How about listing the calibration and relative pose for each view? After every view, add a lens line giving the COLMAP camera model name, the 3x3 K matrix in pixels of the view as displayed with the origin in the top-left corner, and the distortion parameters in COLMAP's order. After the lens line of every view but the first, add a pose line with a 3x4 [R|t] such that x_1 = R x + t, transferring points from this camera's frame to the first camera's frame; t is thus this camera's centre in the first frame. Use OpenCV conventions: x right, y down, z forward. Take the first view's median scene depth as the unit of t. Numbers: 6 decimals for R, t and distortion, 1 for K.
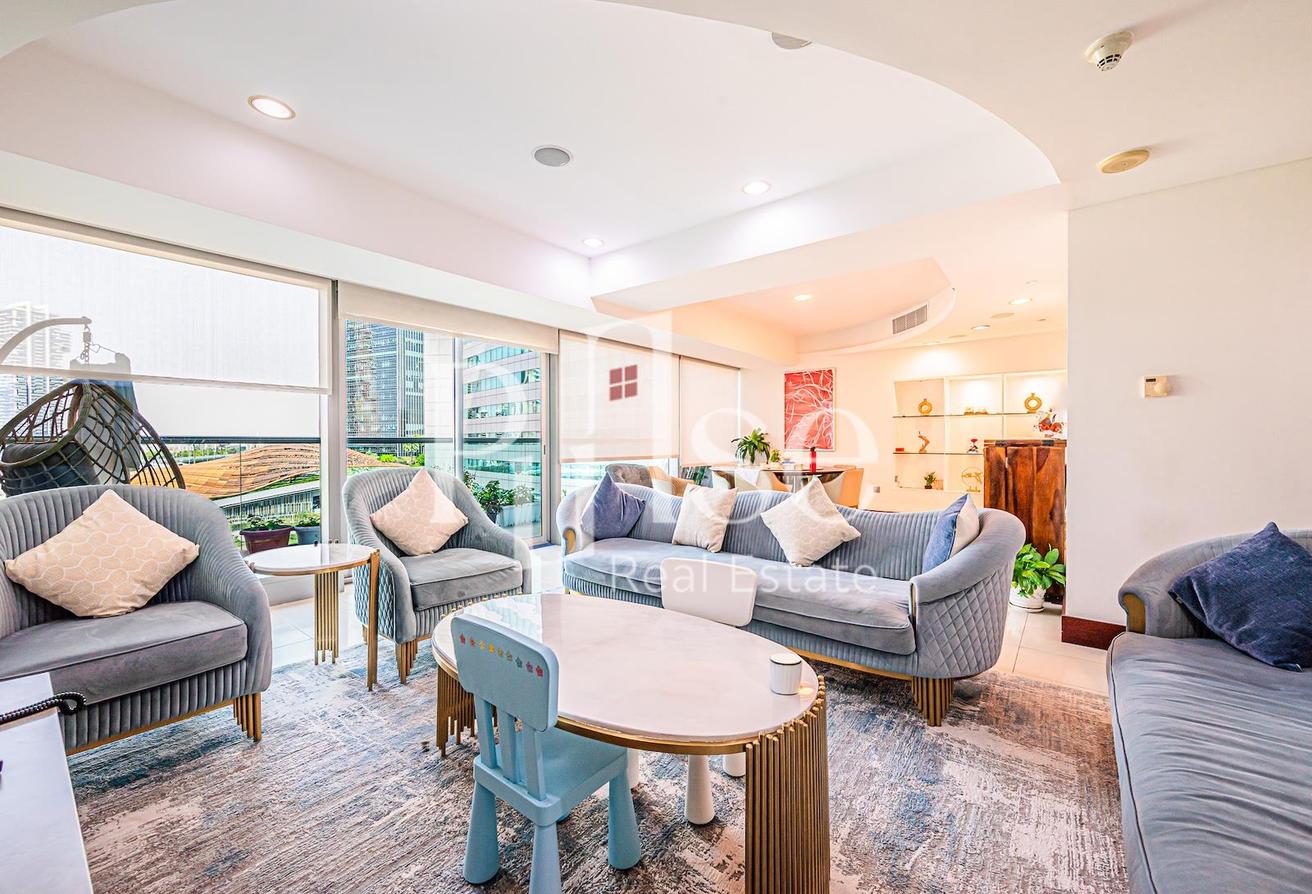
lens RADIAL K [[517.4, 0, 660.3], [0, 517.4, 444.2], [0, 0, 1]] dist [0.001348, -0.000526]
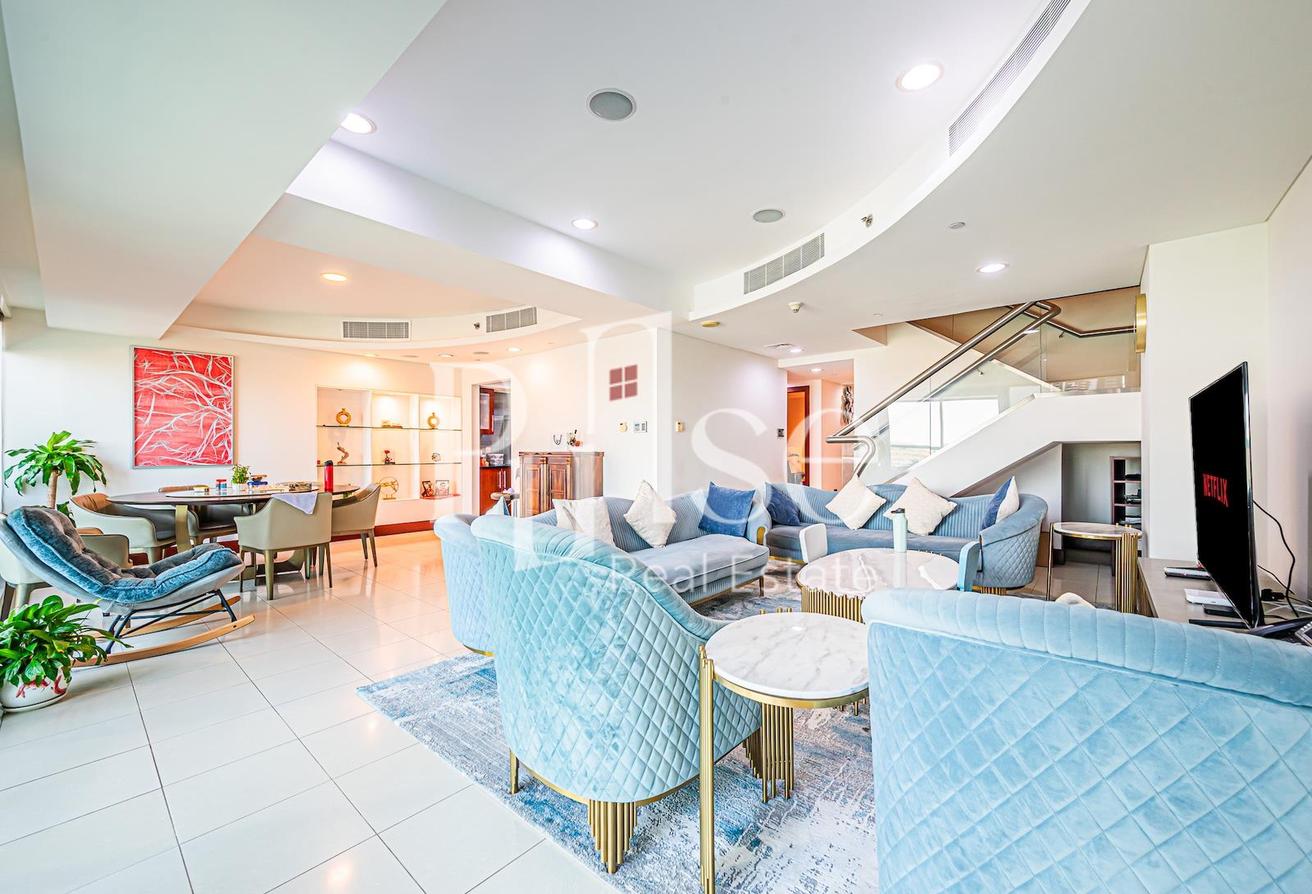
lens RADIAL K [[517.4, 0, 659.3], [0, 517.4, 444.7], [0, 0, 1]] dist [0.001348, -0.000526]
pose [[0.030732, 0.012666, 0.999447, -0.430462], [0.006793, 0.999894, -0.012880, -0.004561], [-0.999505, 0.007185, 0.030643, 0.385704]]
